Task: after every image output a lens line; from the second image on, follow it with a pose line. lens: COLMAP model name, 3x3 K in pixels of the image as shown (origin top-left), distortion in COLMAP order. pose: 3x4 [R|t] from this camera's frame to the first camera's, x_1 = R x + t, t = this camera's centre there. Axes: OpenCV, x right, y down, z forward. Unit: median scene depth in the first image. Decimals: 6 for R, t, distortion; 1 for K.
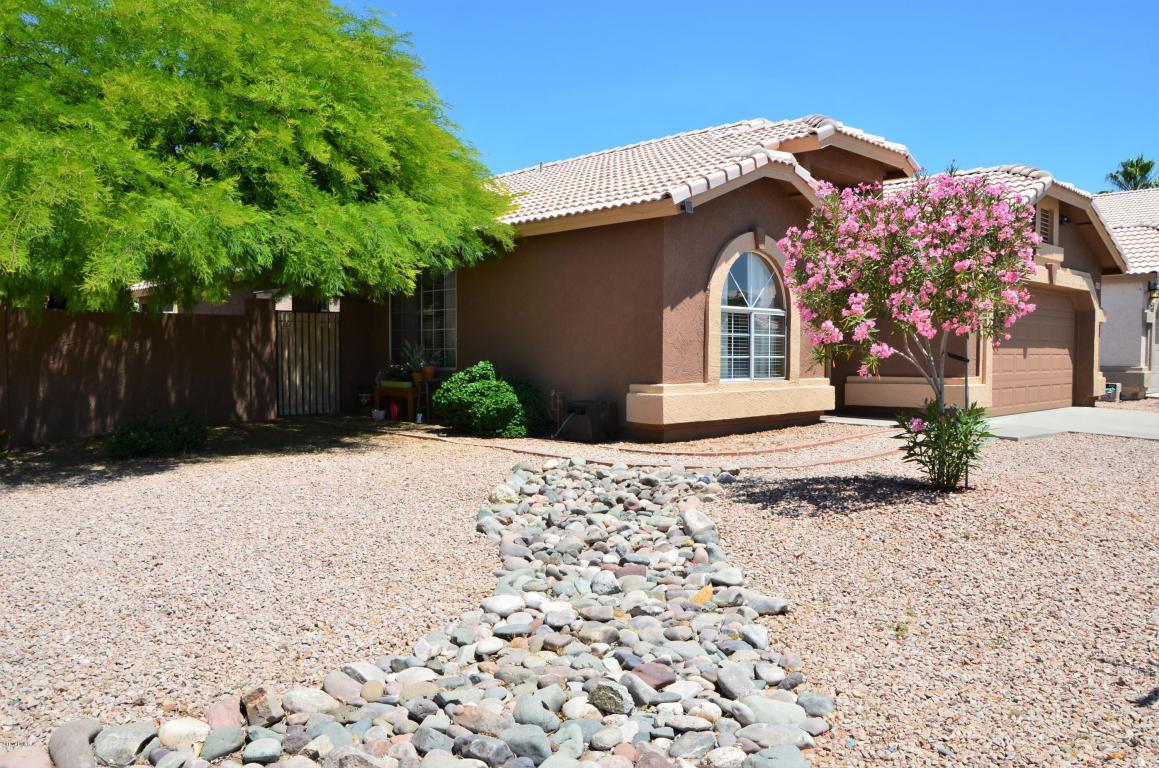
lens RADIAL K [[907.4, 0, 589.0], [0, 907.4, 401.9], [0, 0, 1]] dist [-0.162798, 0.135557]
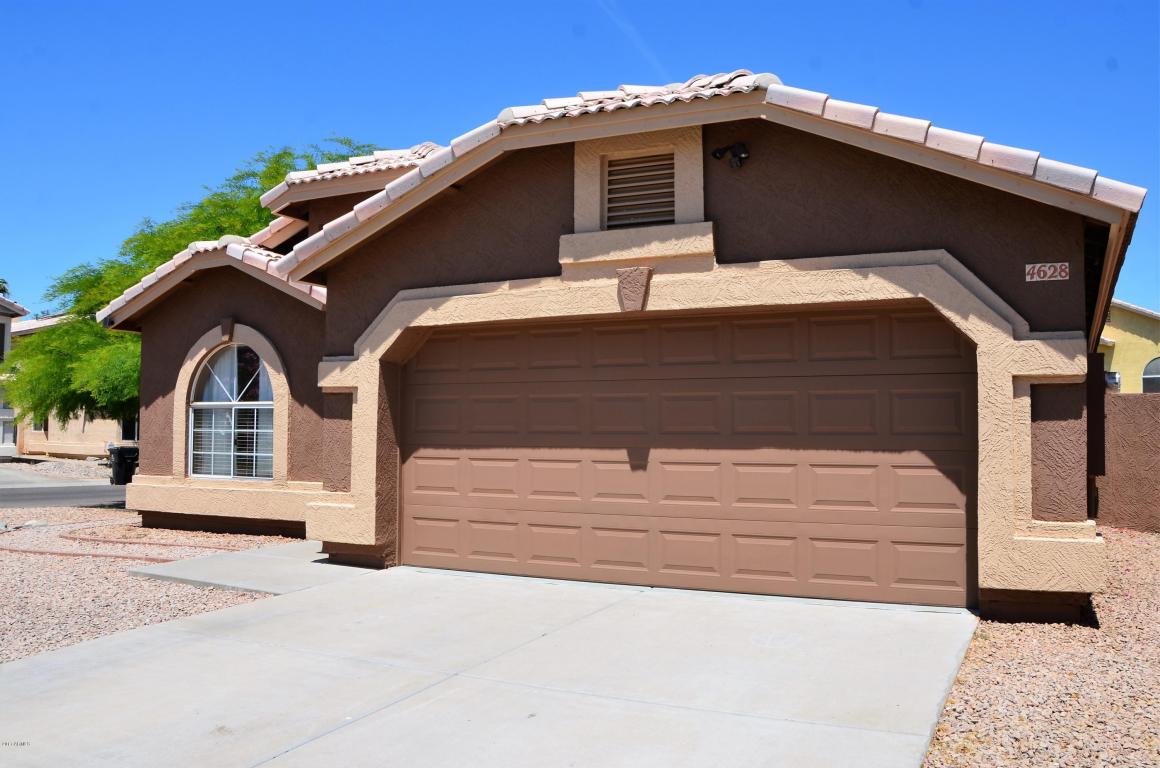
lens RADIAL K [[908.2, 0, 589.5], [0, 908.2, 401.9], [0, 0, 1]] dist [-0.162798, 0.135557]
pose [[0.375300, -0.036158, -0.926198, 1.164887], [-0.062353, 0.995991, -0.064148, -0.065761], [0.924804, 0.081826, 0.371541, 0.971222]]
